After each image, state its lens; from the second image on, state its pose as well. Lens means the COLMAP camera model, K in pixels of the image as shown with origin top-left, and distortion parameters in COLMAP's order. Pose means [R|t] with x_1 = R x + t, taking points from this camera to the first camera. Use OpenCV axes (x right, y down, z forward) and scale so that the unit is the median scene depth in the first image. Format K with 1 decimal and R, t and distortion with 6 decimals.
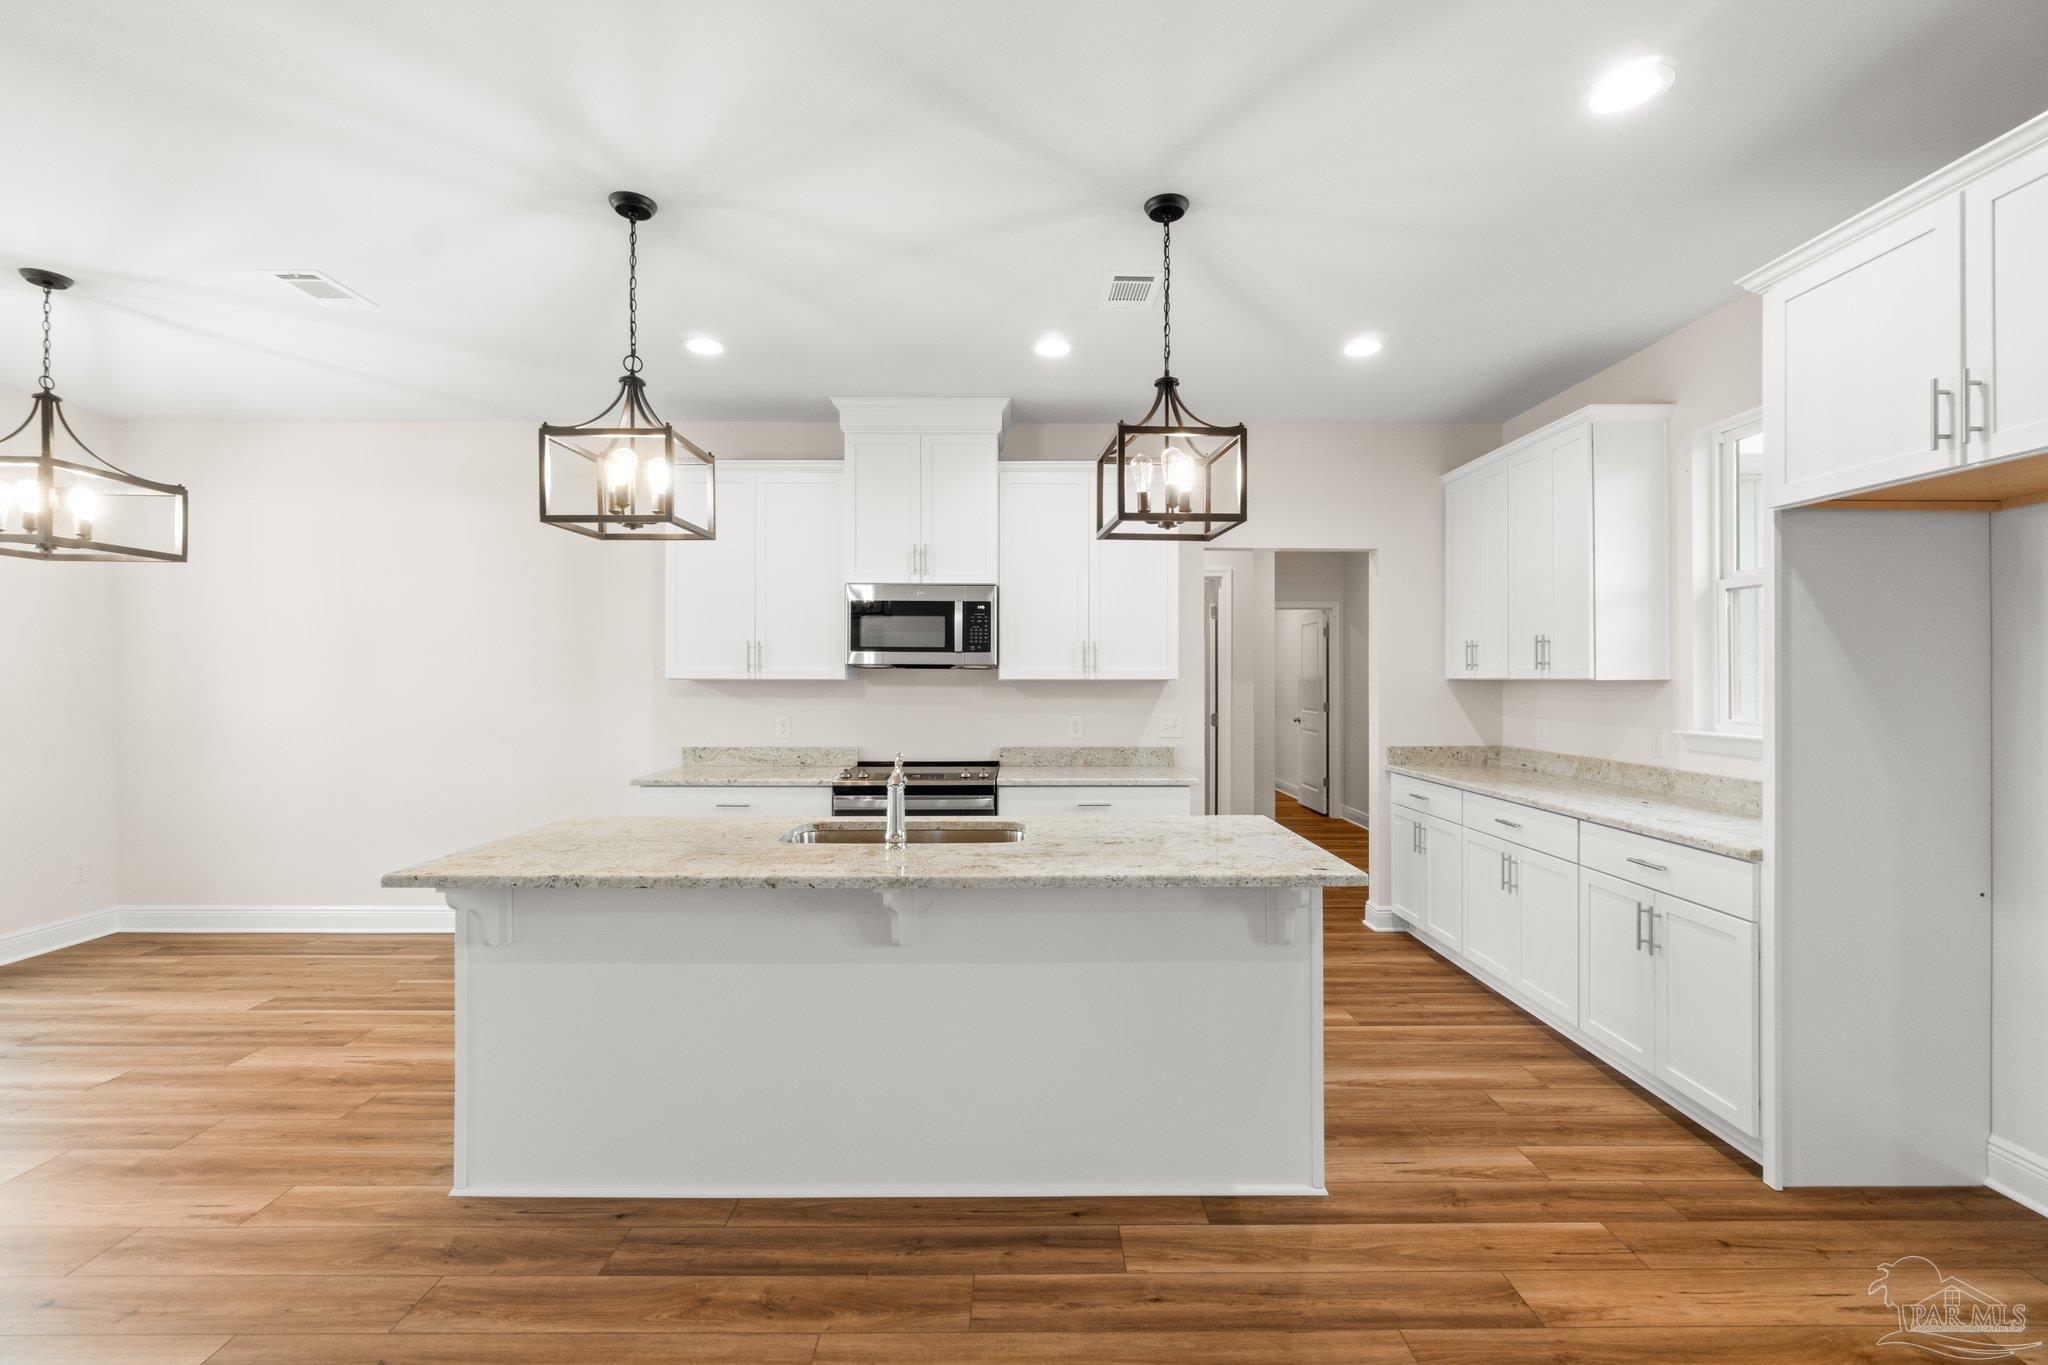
lens RADIAL K [[882.7, 0, 1028.1], [0, 882.7, 678.6], [0, 0, 1]] dist [-0.002806, 0.000228]
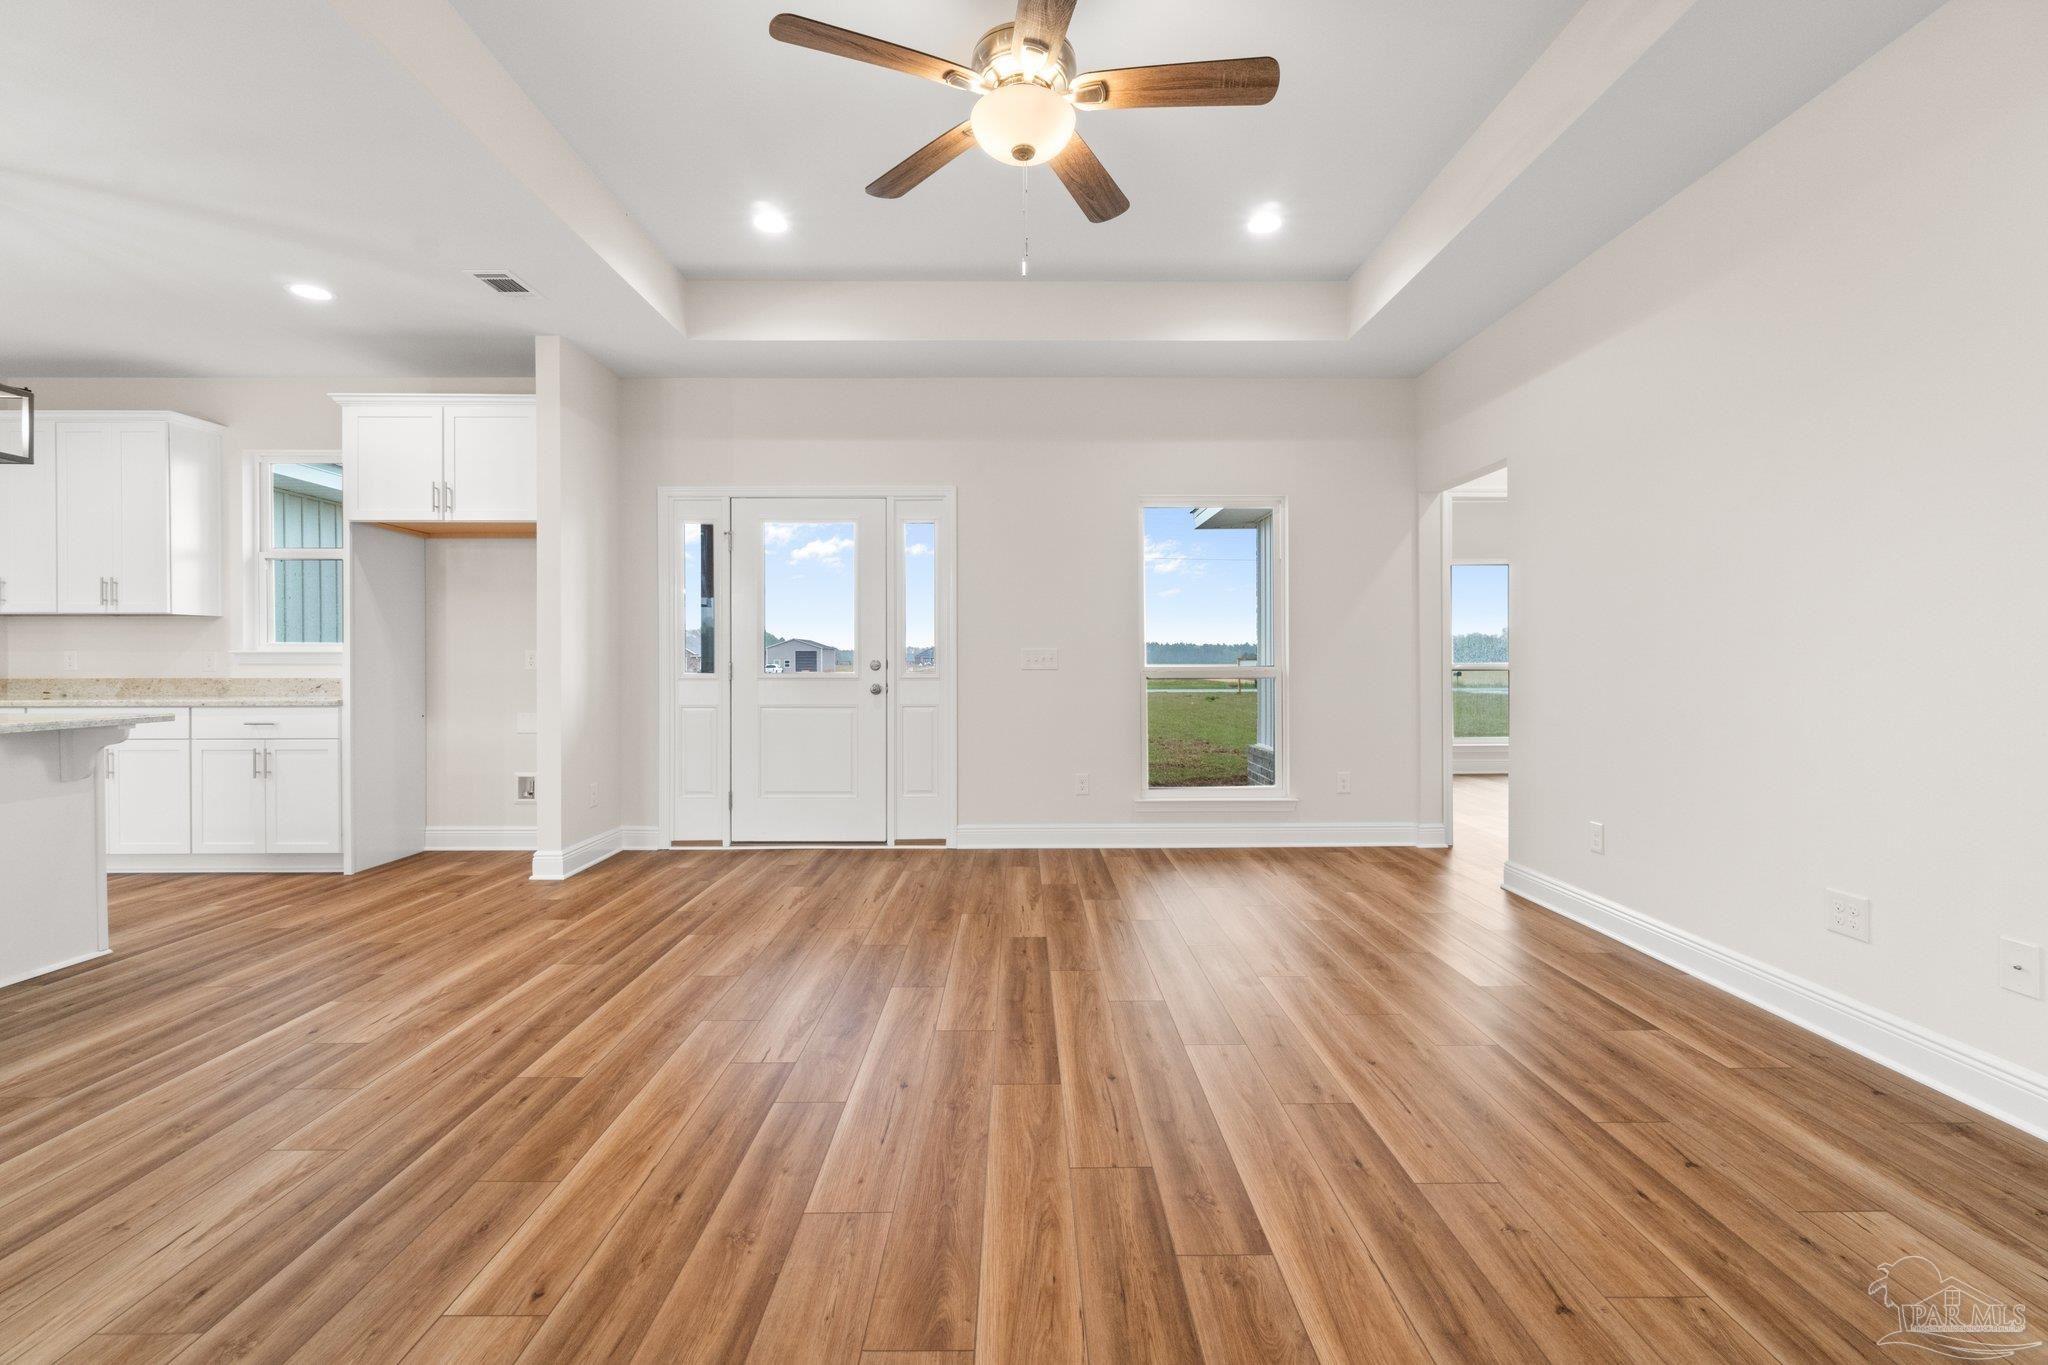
lens RADIAL K [[878.1, 0, 1026.5], [0, 878.1, 662.3], [0, 0, 1]] dist [-0.004703, -0.000123]
pose [[-0.005582, 0.000400, 0.999984, -0.808644], [0.001497, 0.999999, -0.000392, 0.089686], [-0.999983, 0.001494, -0.005583, -0.351133]]
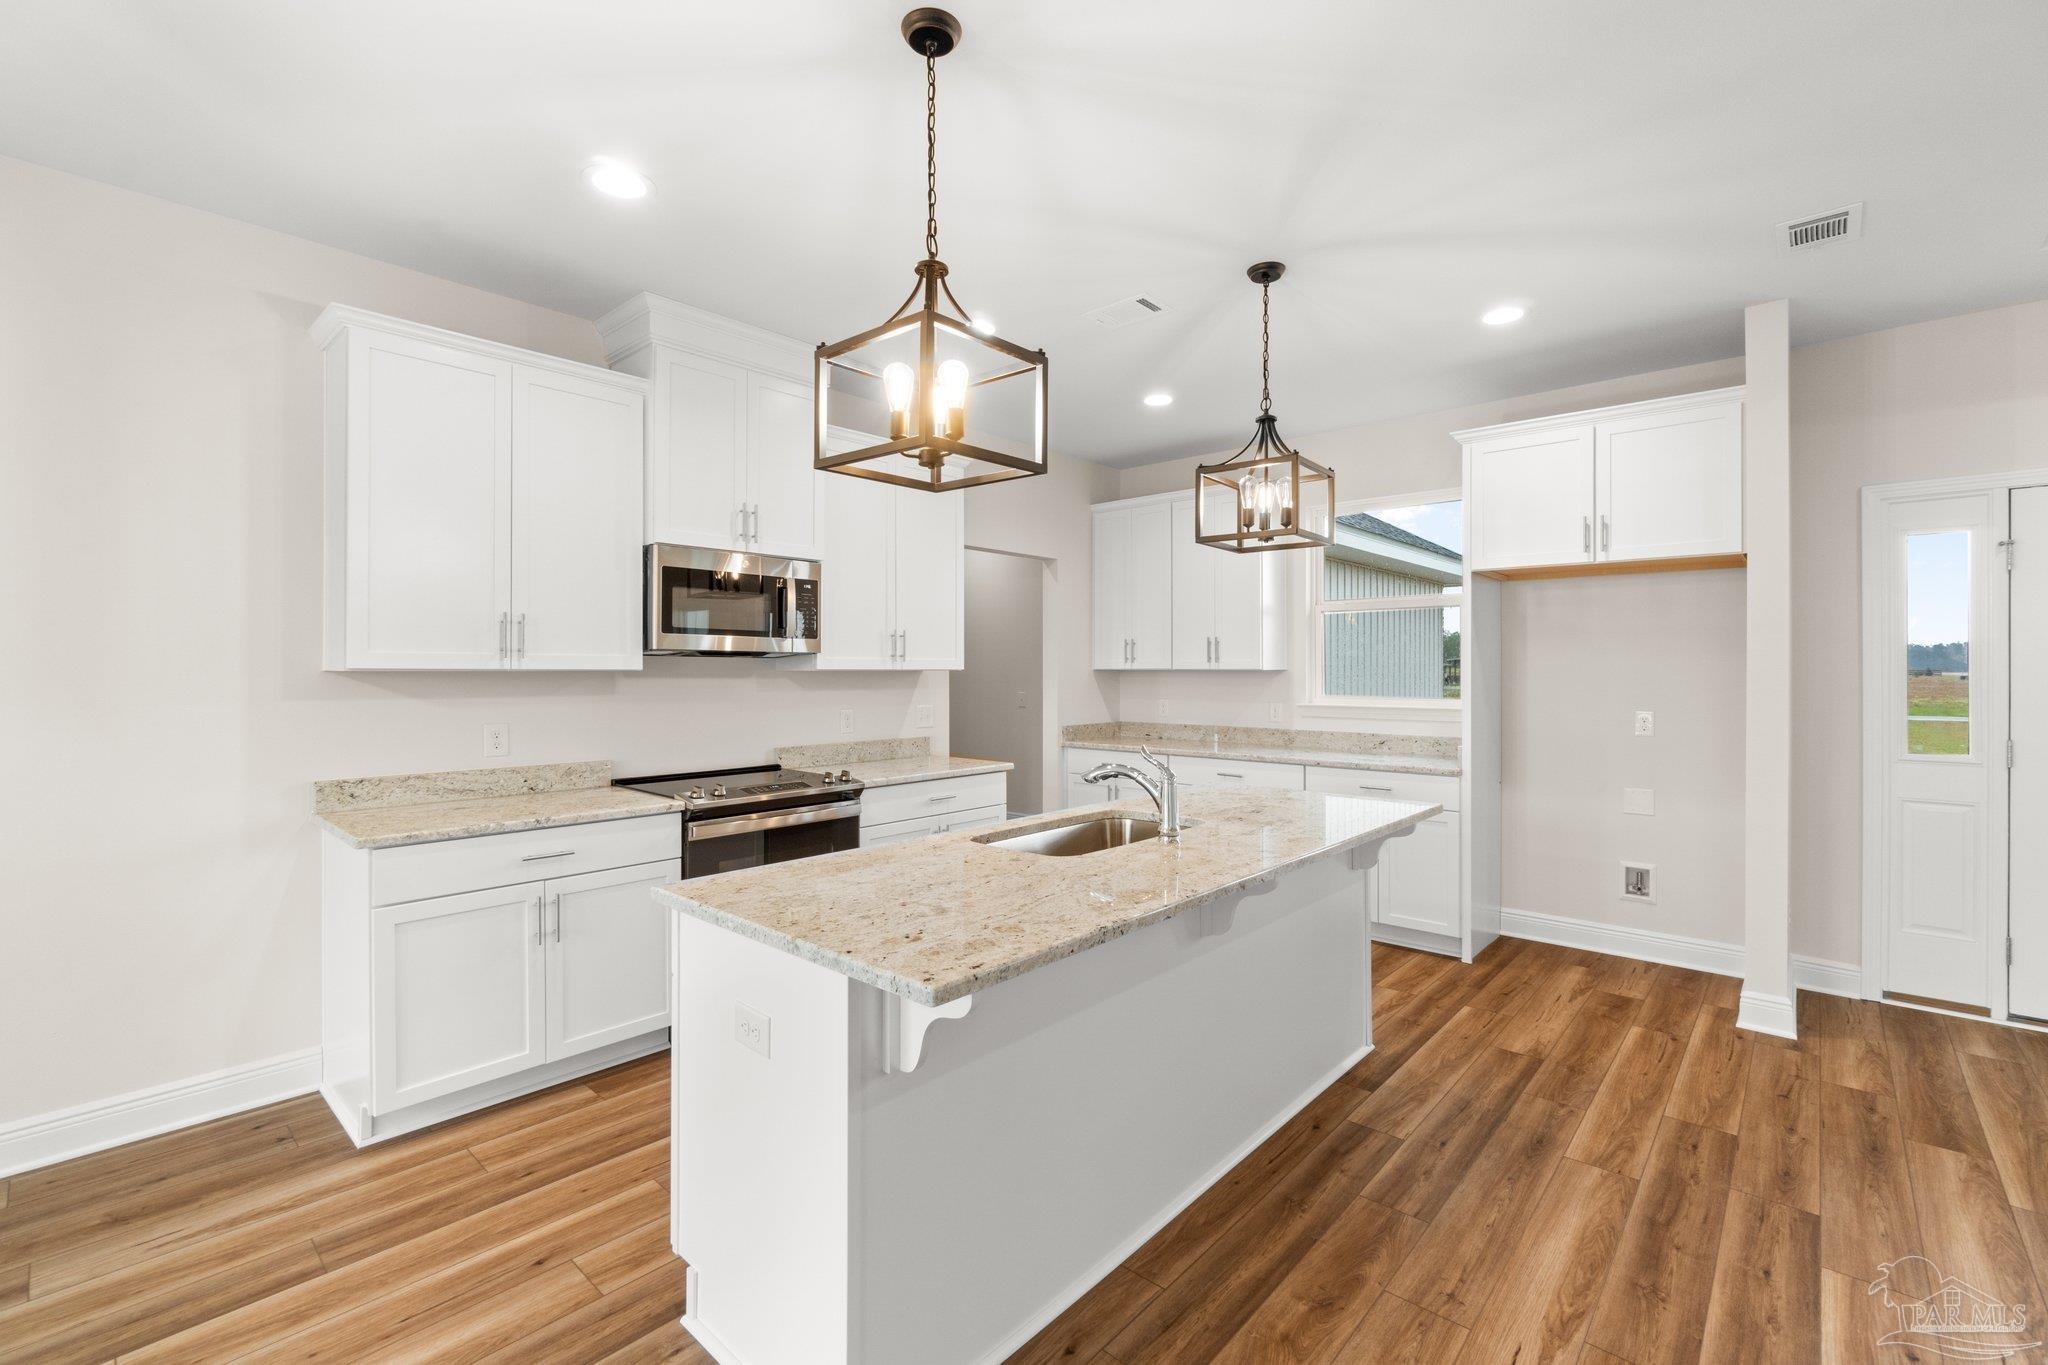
lens RADIAL K [[881.2, 0, 1030.1], [0, 881.2, 669.8], [0, 0, 1]] dist [-0.002553, 0.000045]
pose [[0.672760, 0.000208, 0.739861, -0.767631], [0.000105, 1.000000, -0.000377, 0.002004], [-0.739861, 0.000332, 0.672760, 0.358836]]
